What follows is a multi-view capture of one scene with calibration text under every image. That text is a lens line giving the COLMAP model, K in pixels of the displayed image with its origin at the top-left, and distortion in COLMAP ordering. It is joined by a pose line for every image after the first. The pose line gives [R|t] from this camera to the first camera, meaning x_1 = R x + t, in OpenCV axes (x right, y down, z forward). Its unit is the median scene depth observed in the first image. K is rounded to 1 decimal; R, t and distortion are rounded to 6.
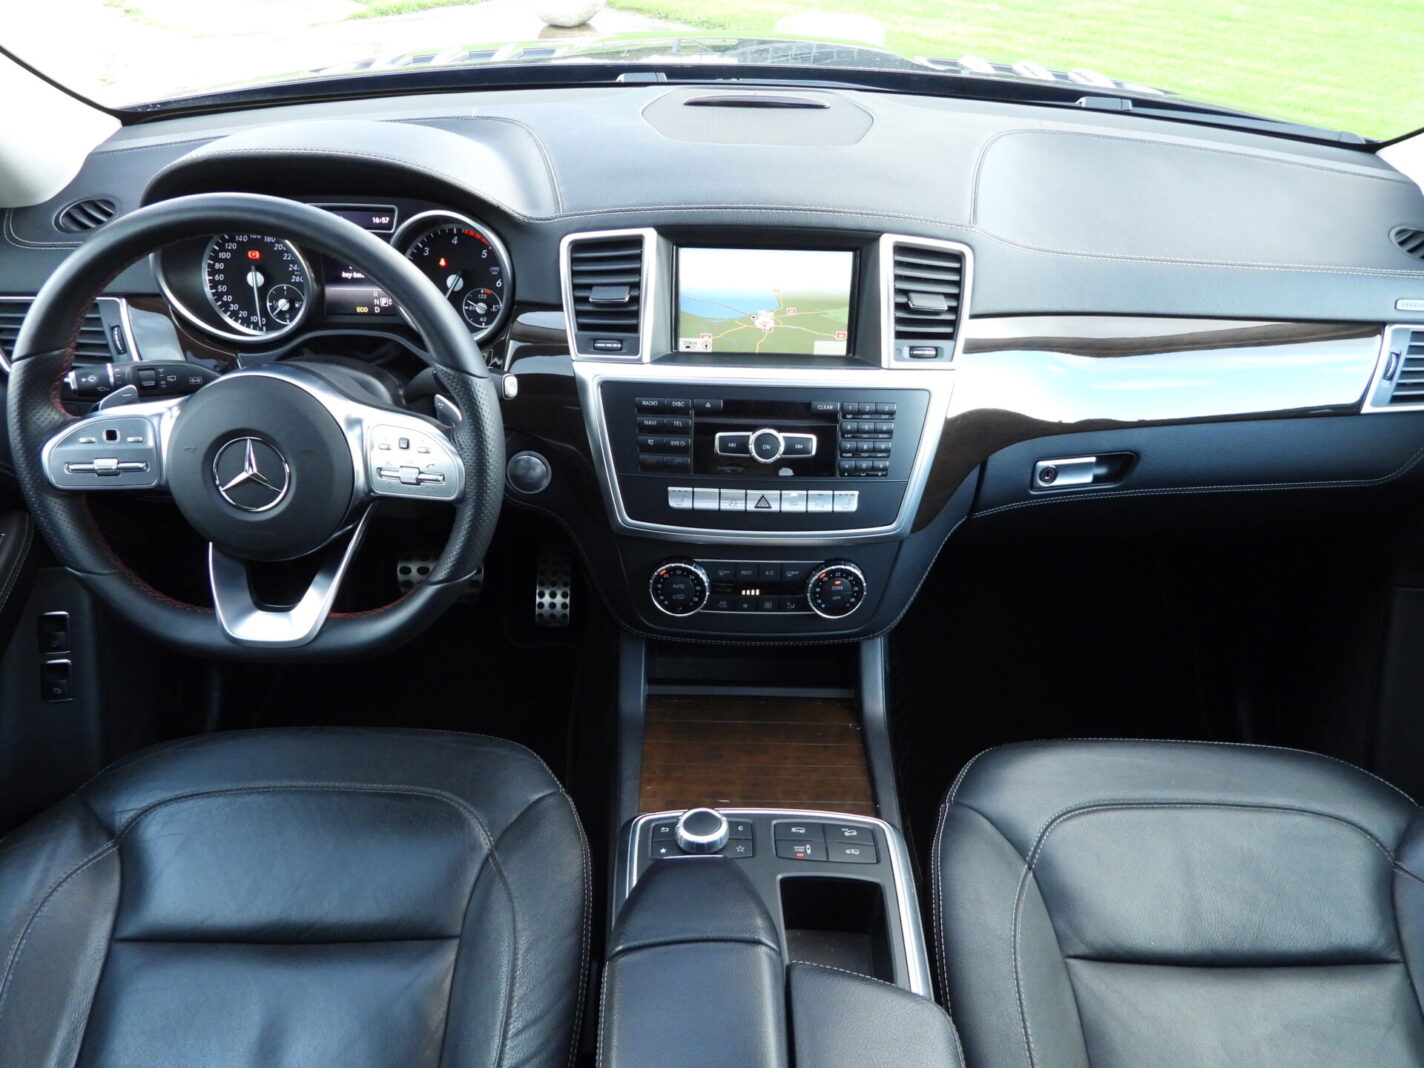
lens RADIAL K [[1017.0, 0, 712.0], [0, 1017.0, 534.0], [0, 0, 1]] dist [-0.007310, -0.003135]
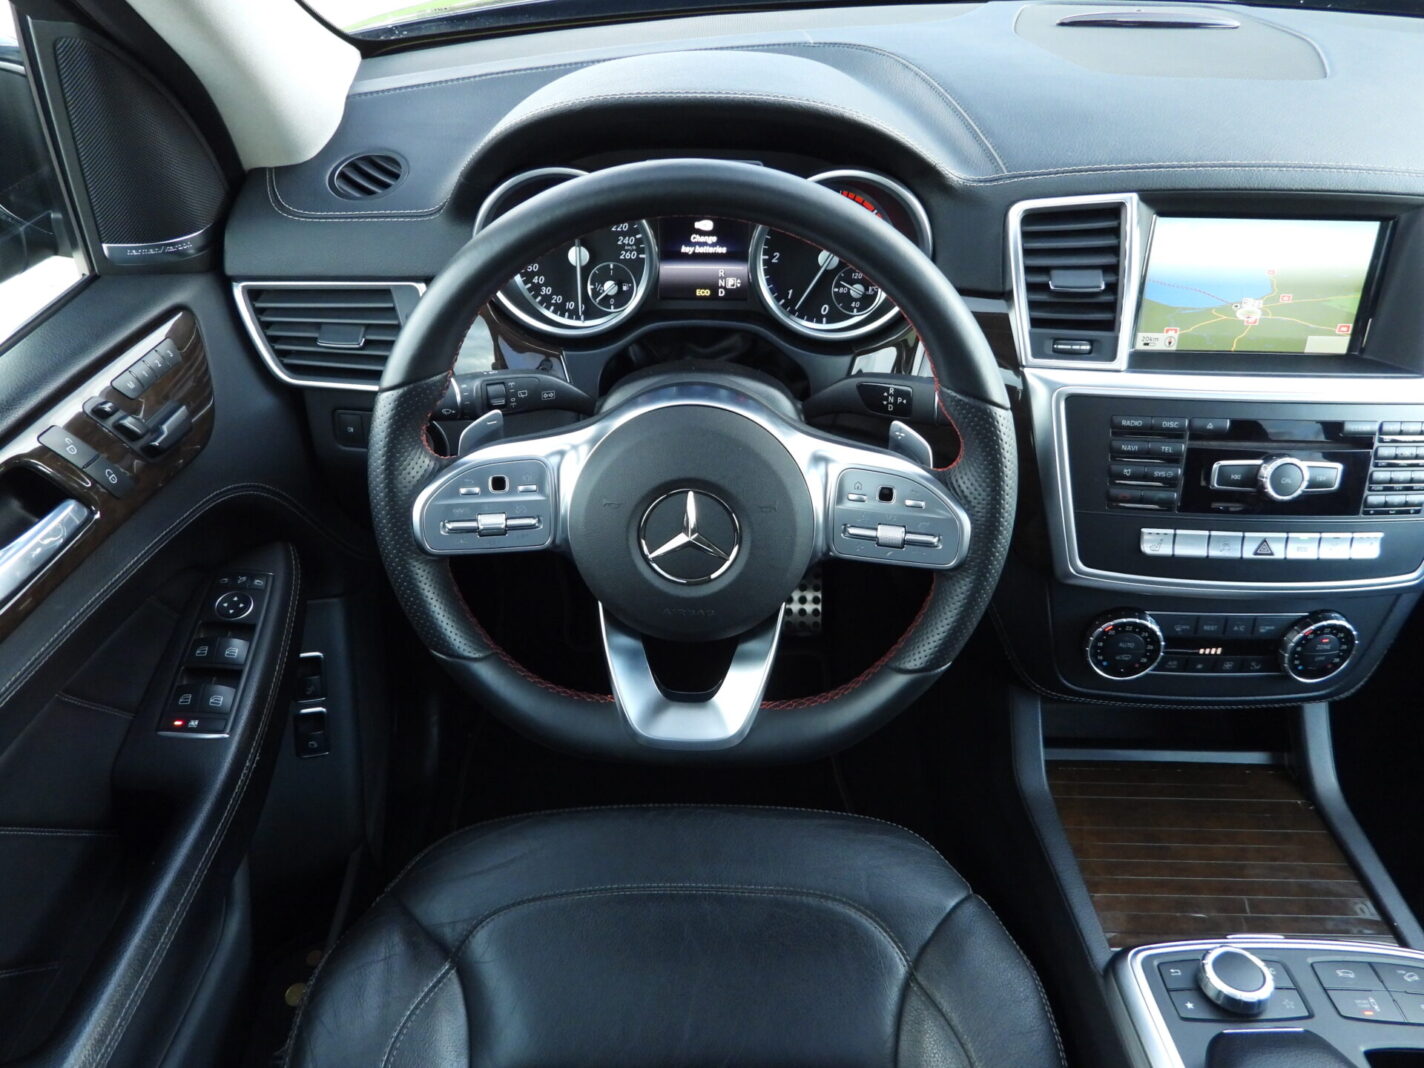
lens RADIAL K [[1017.0, 0, 712.0], [0, 1017.0, 534.0], [0, 0, 1]] dist [-0.007310, -0.003135]
pose [[0.999773, -0.000581, -0.021305, -0.358954], [0.002044, 0.997635, 0.068700, -0.096270], [0.021215, -0.068728, 0.997410, 0.208723]]
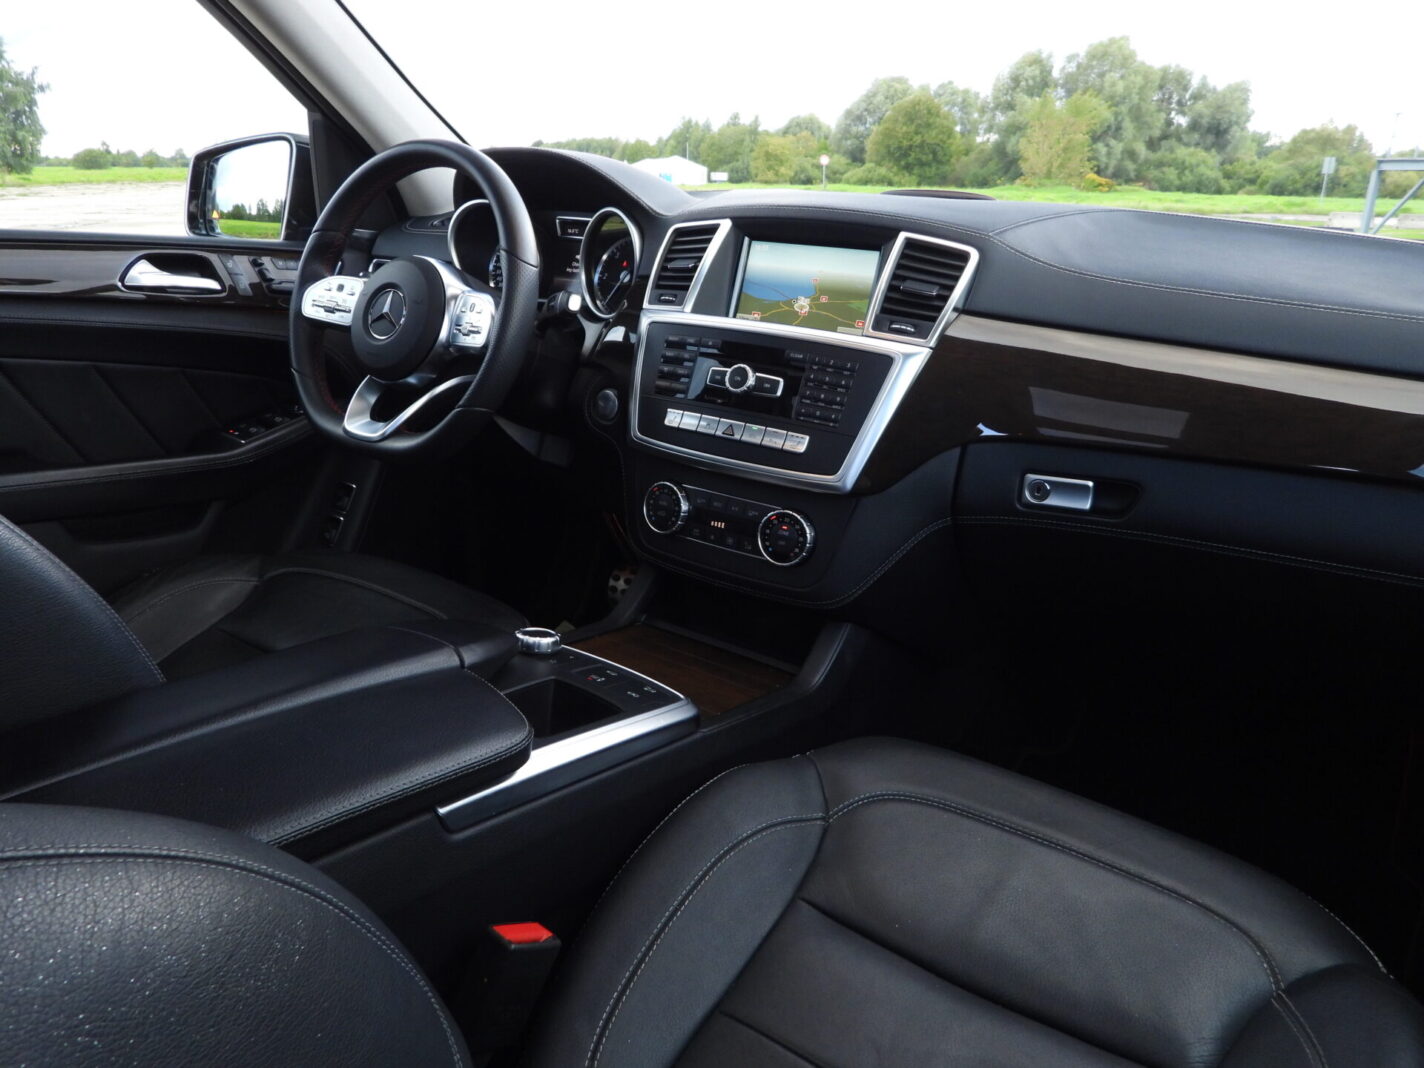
lens RADIAL K [[1017.0, 0, 712.0], [0, 1017.0, 534.0], [0, 0, 1]] dist [-0.007310, -0.003135]
pose [[0.823853, 0.195381, -0.532064, 0.657388], [-0.349488, 0.914134, -0.205468, 0.312765], [0.446234, 0.355225, 0.821395, 0.101984]]
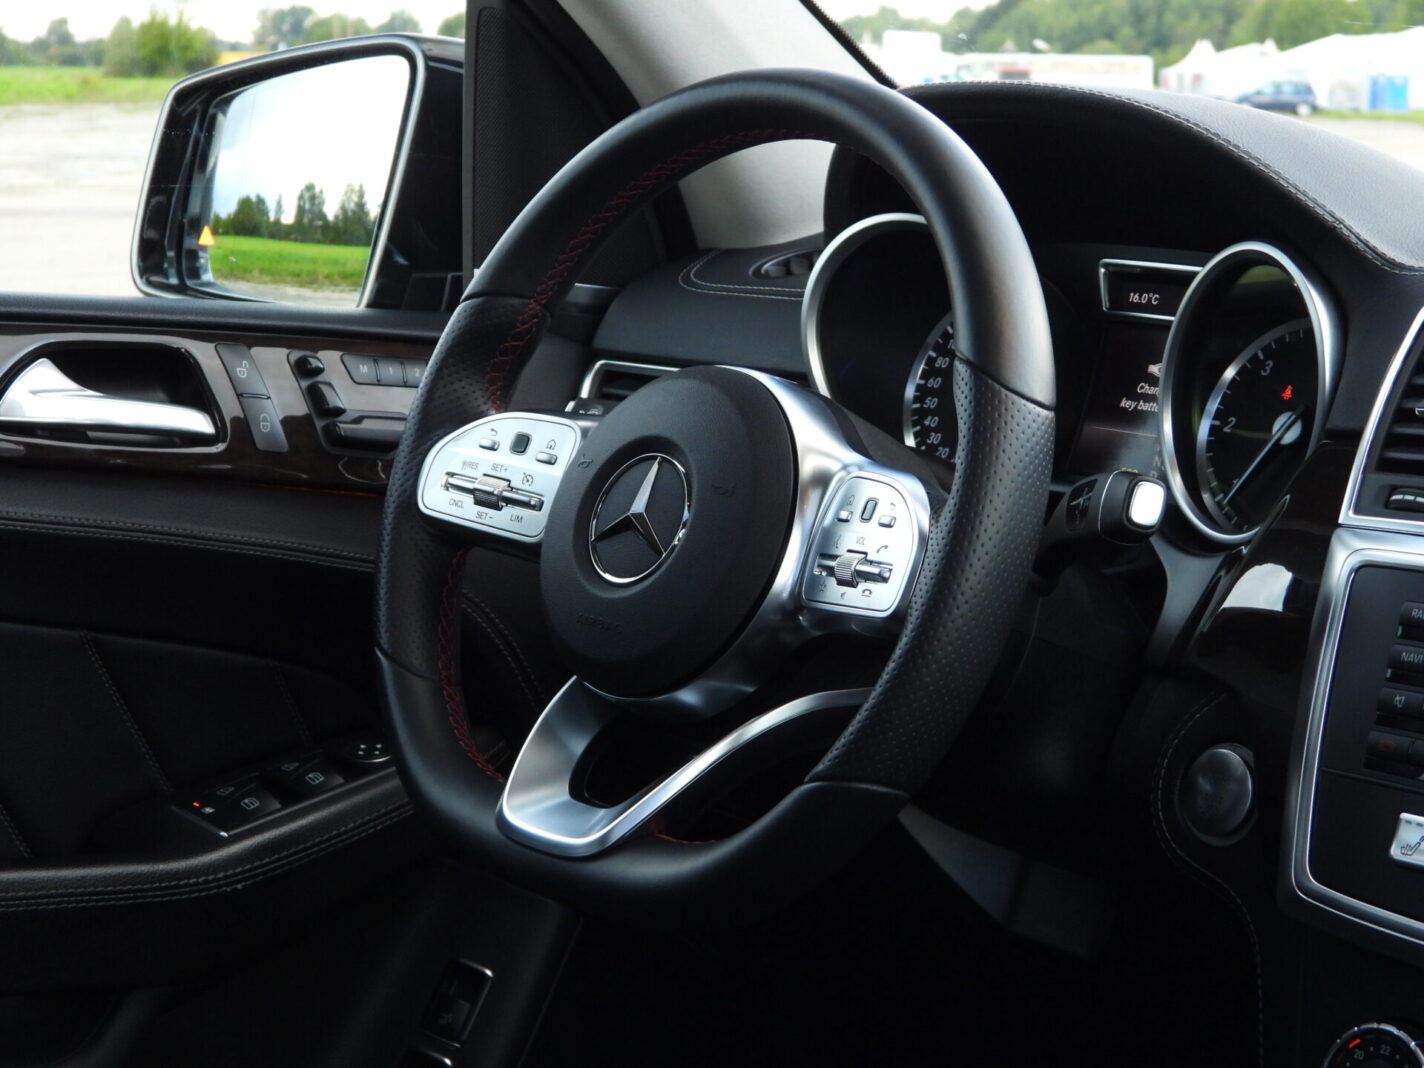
lens RADIAL K [[3139.5, 0, 712.0], [0, 3139.5, 534.0], [0, 0, 1]] dist [-0.041006, 0.047488]
pose [[0.654979, 0.110742, -0.747488, 0.707927], [-0.459401, 0.843754, -0.277542, 0.338416], [0.599960, 0.525181, 0.603516, 0.009562]]
